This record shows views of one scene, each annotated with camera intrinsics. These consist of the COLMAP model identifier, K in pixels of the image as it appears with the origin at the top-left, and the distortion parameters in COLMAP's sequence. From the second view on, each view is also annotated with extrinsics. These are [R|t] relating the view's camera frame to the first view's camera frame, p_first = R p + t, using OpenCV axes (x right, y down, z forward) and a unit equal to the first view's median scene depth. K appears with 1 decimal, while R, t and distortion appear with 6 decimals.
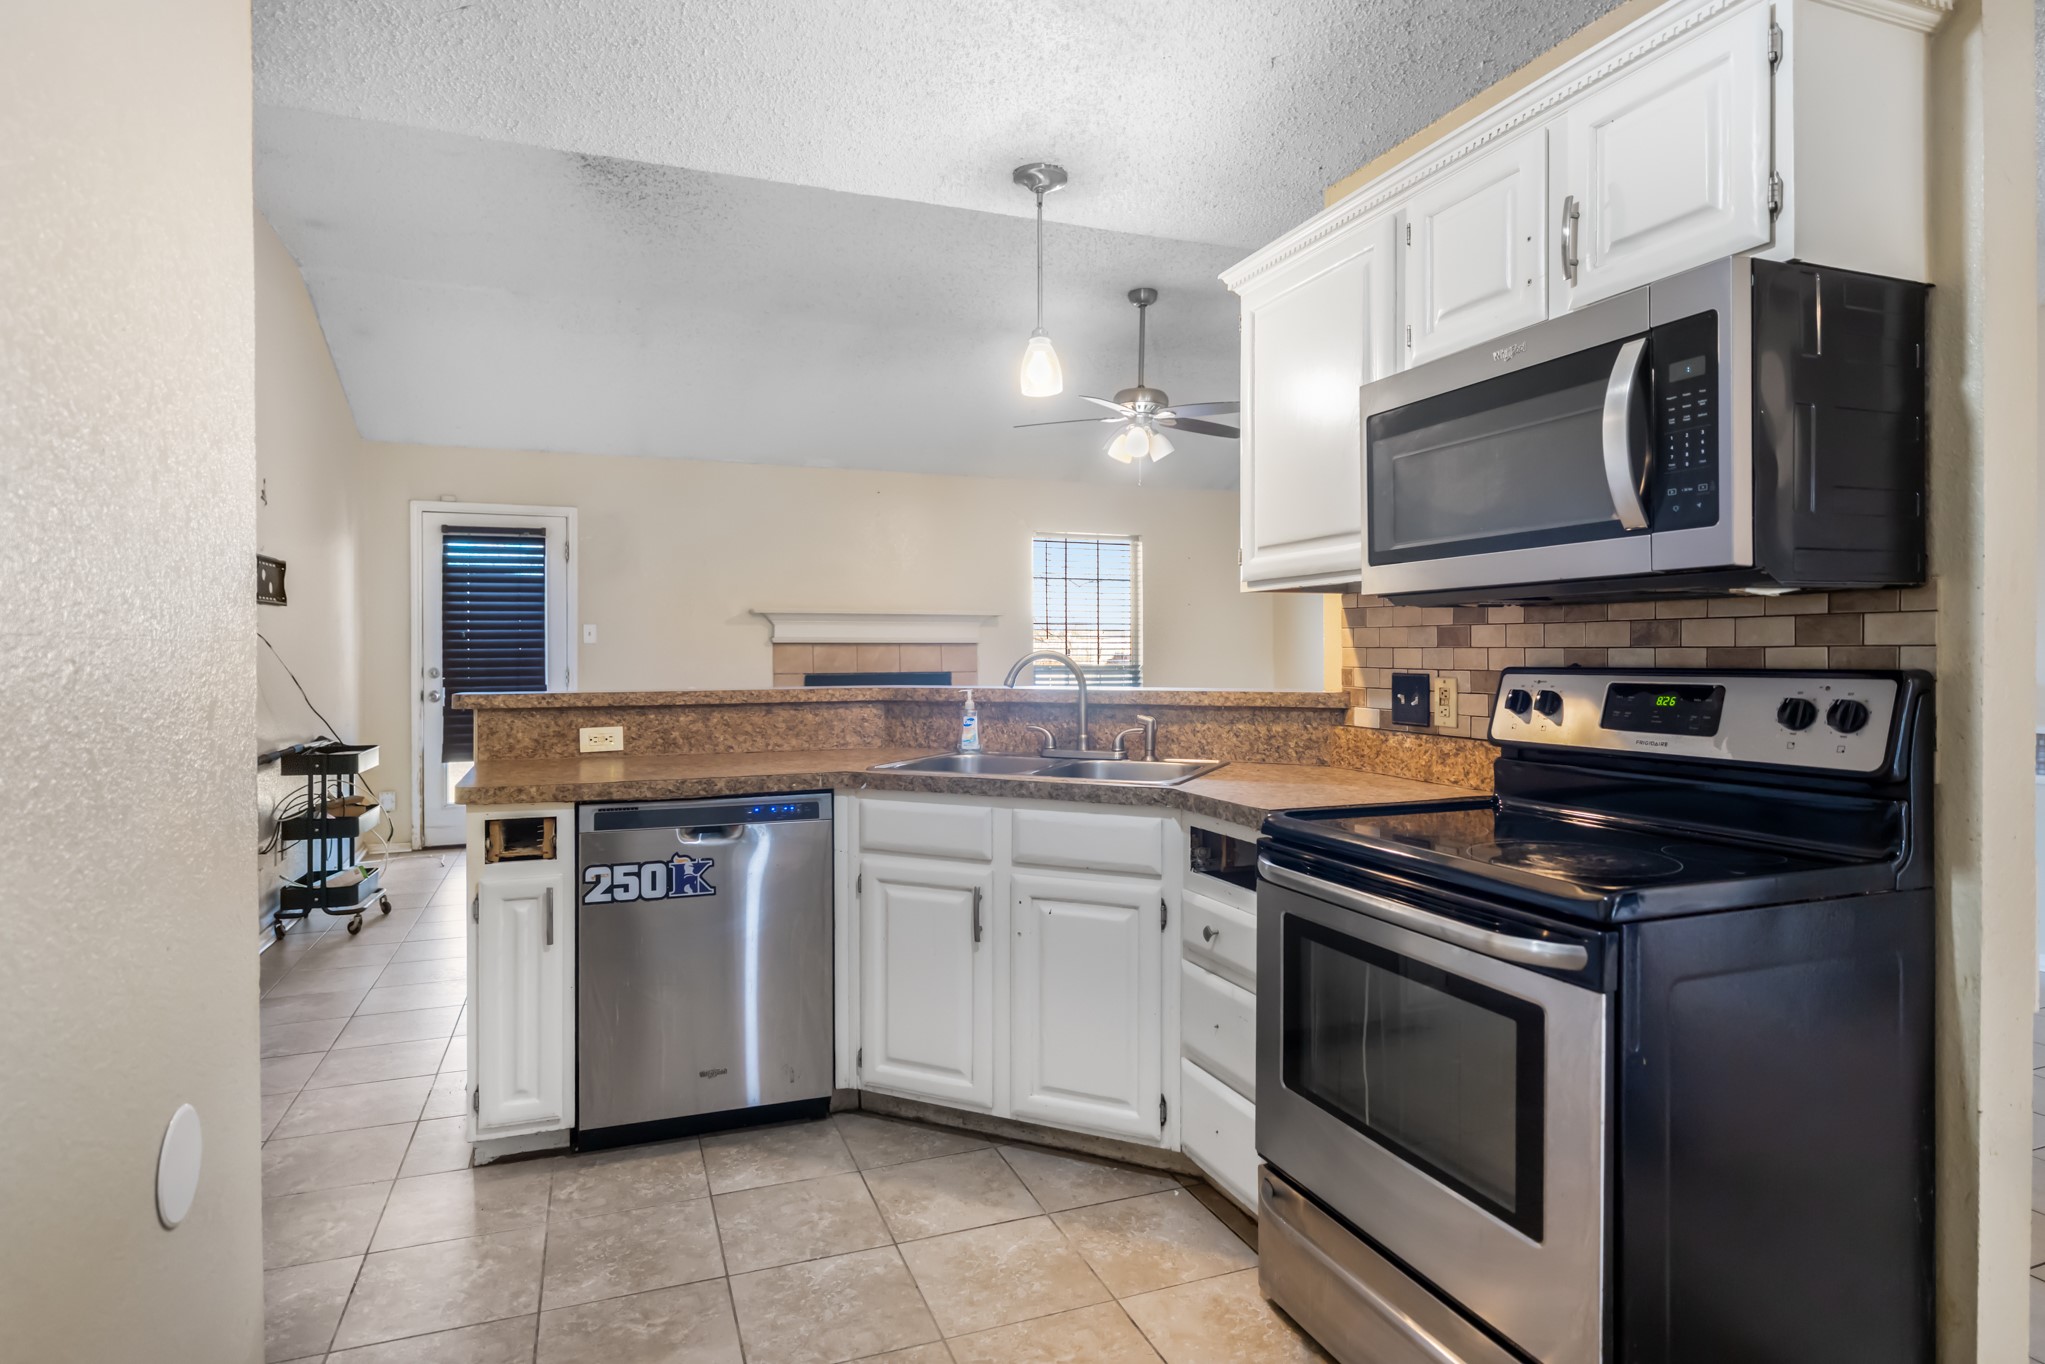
lens RADIAL K [[1098.0, 0, 1012.5], [0, 1098.0, 647.6], [0, 0, 1]] dist [0.003109, -0.000469]
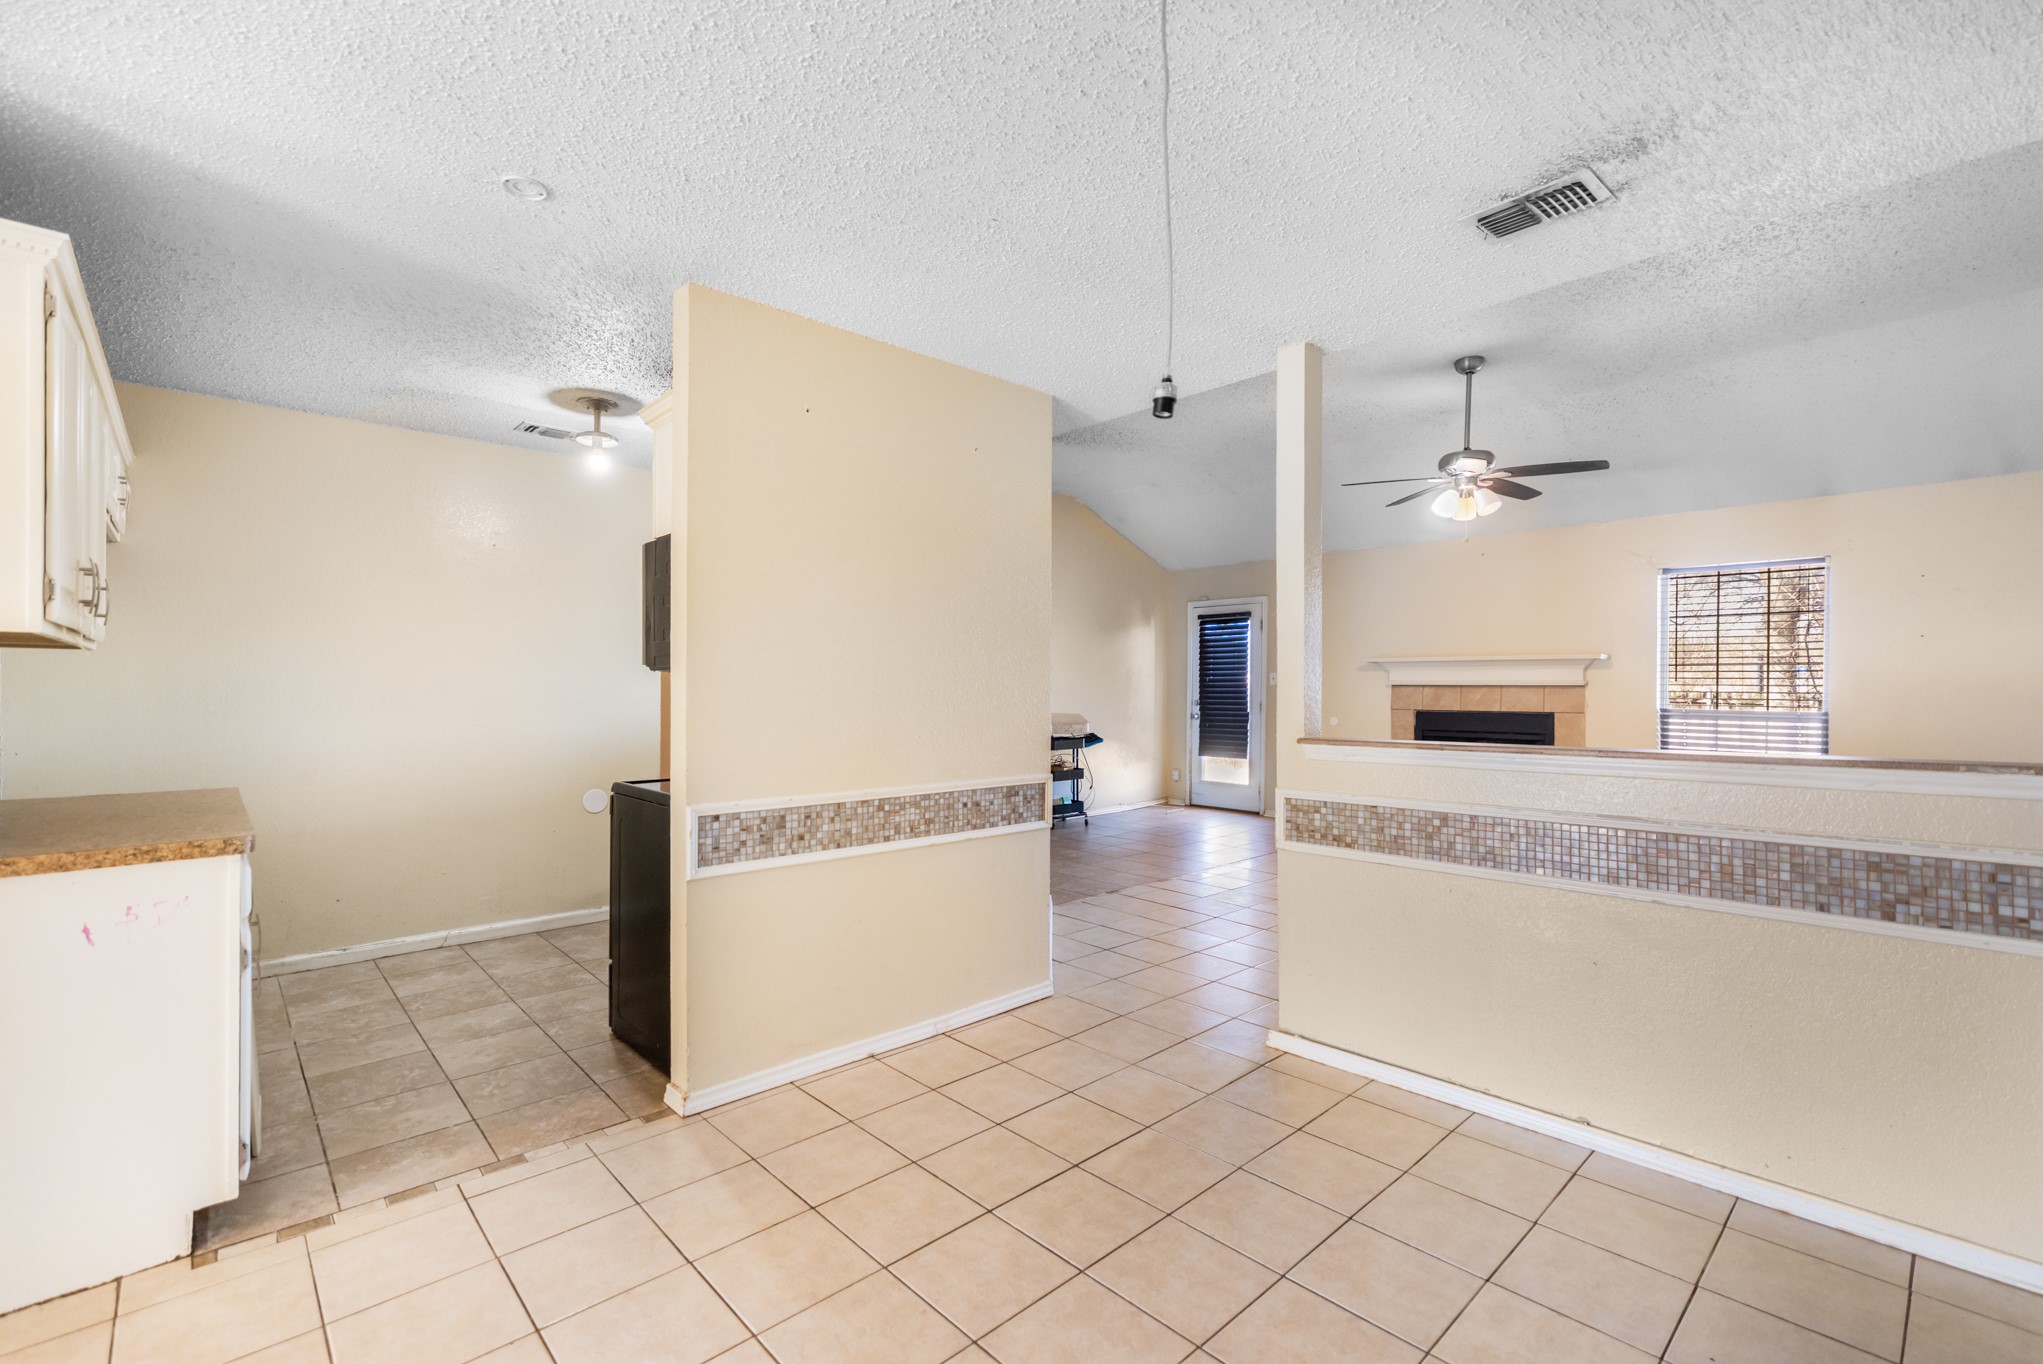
lens RADIAL K [[889.6, 0, 1022.8], [0, 889.6, 686.4], [0, 0, 1]] dist [0.002201, 0.000330]
pose [[0.381092, 0.004719, -0.924525, 1.623987], [-0.000922, 0.999988, 0.004724, -0.020707], [0.924537, -0.000948, 0.381092, 0.581725]]
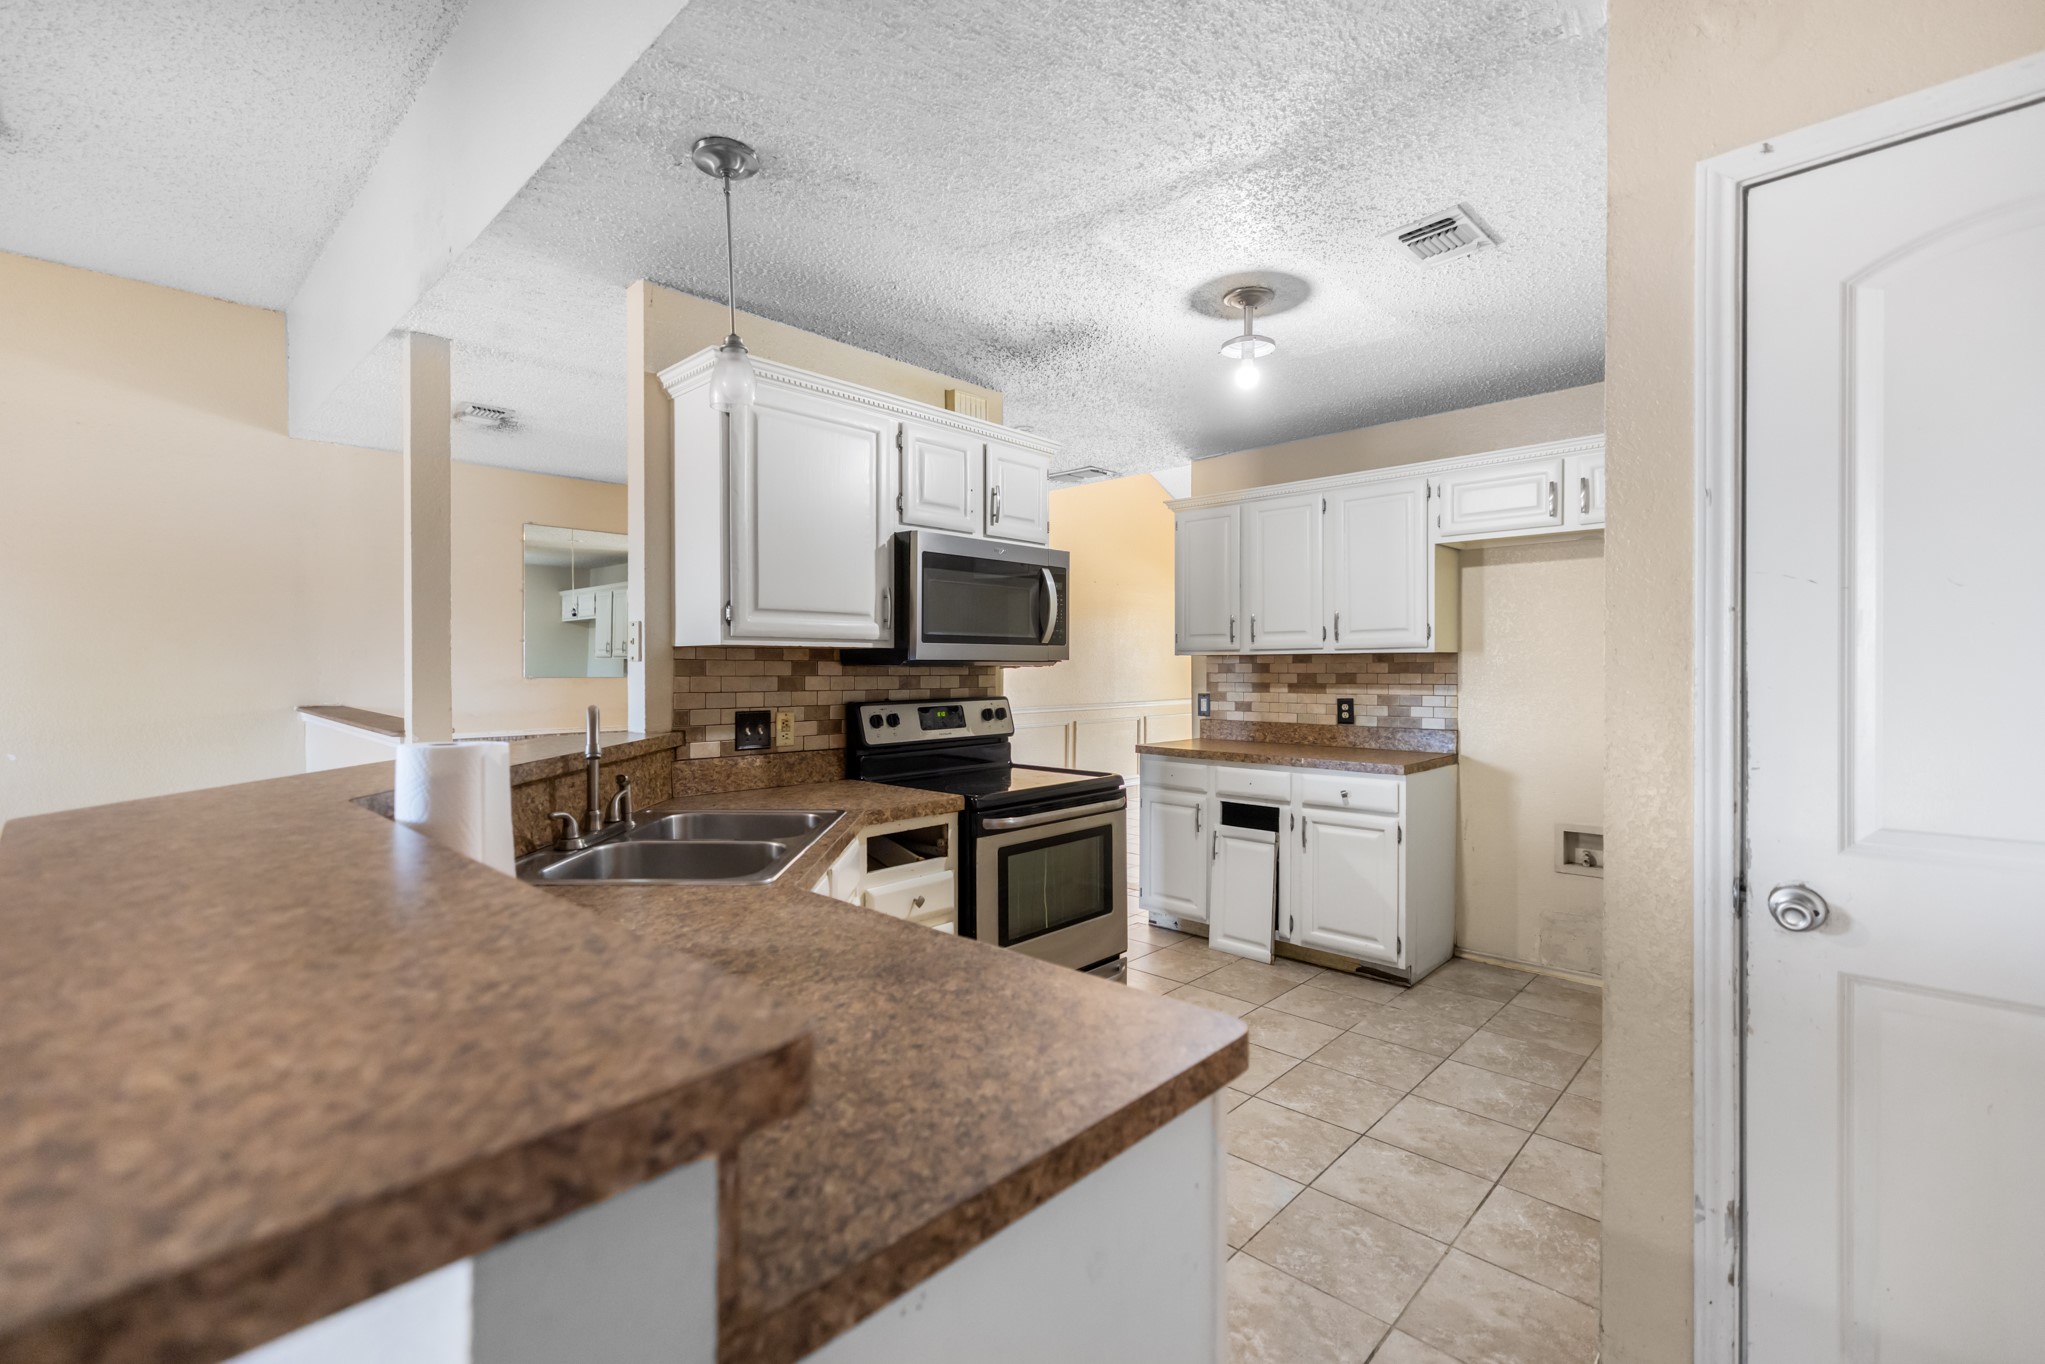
lens RADIAL K [[891.6, 0, 1019.0], [0, 891.6, 668.4], [0, 0, 1]] dist [0.000159, -0.000069]
pose [[-0.434455, 0.004790, 0.900681, -0.765563], [-0.000749, 0.999984, -0.005680, -0.022664], [-0.900693, -0.003142, -0.434444, 1.189366]]
